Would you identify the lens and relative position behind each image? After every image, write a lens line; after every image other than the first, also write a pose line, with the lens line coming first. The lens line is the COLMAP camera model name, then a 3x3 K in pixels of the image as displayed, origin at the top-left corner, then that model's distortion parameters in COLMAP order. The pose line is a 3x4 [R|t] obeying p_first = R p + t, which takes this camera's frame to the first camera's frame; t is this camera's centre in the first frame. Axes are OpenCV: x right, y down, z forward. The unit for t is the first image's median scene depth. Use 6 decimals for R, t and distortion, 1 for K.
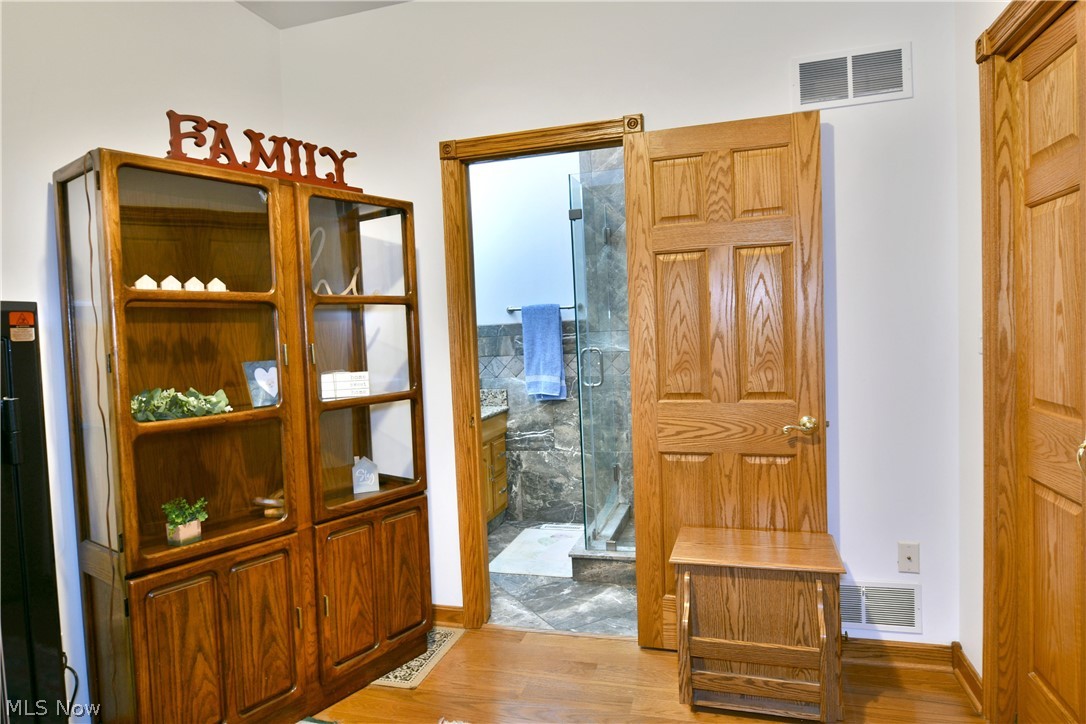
lens RADIAL K [[669.8, 0, 532.5], [0, 669.8, 351.2], [0, 0, 1]] dist [-0.013122, -0.003577]
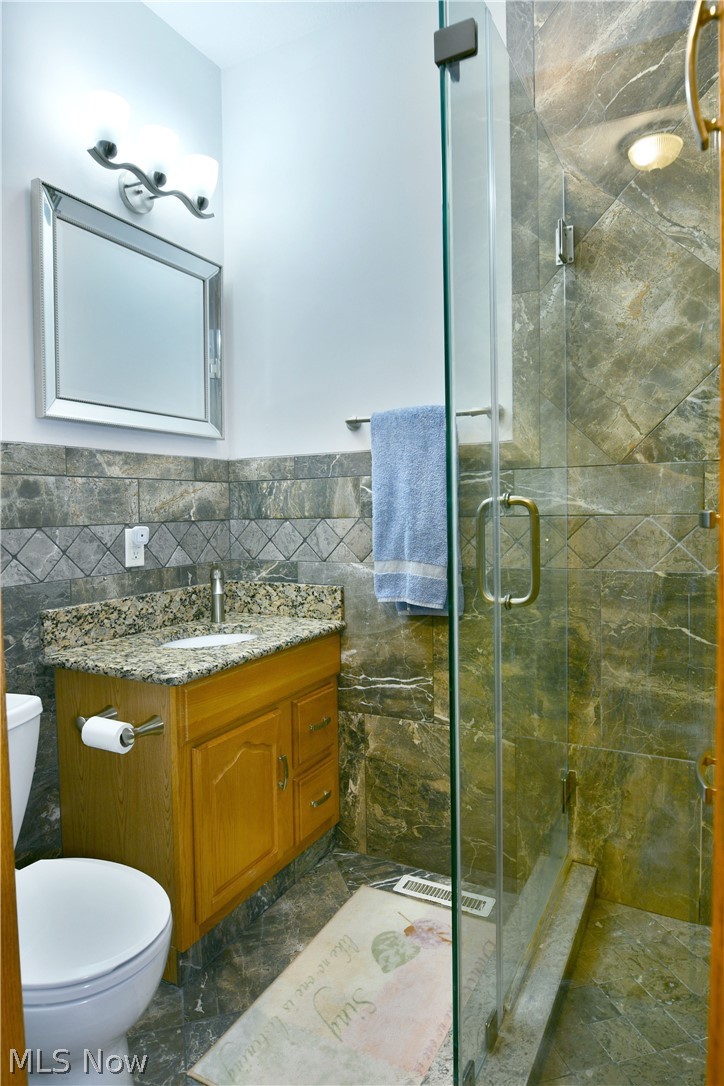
lens RADIAL K [[669.8, 0, 360.2], [0, 669.8, 537.6], [0, 0, 1]] dist [-0.013122, -0.003577]
pose [[0.981720, 0.036411, -0.186817, 0.066143], [-0.032393, 0.999175, 0.024514, 0.009100], [0.187555, -0.018015, 0.982089, 0.536781]]
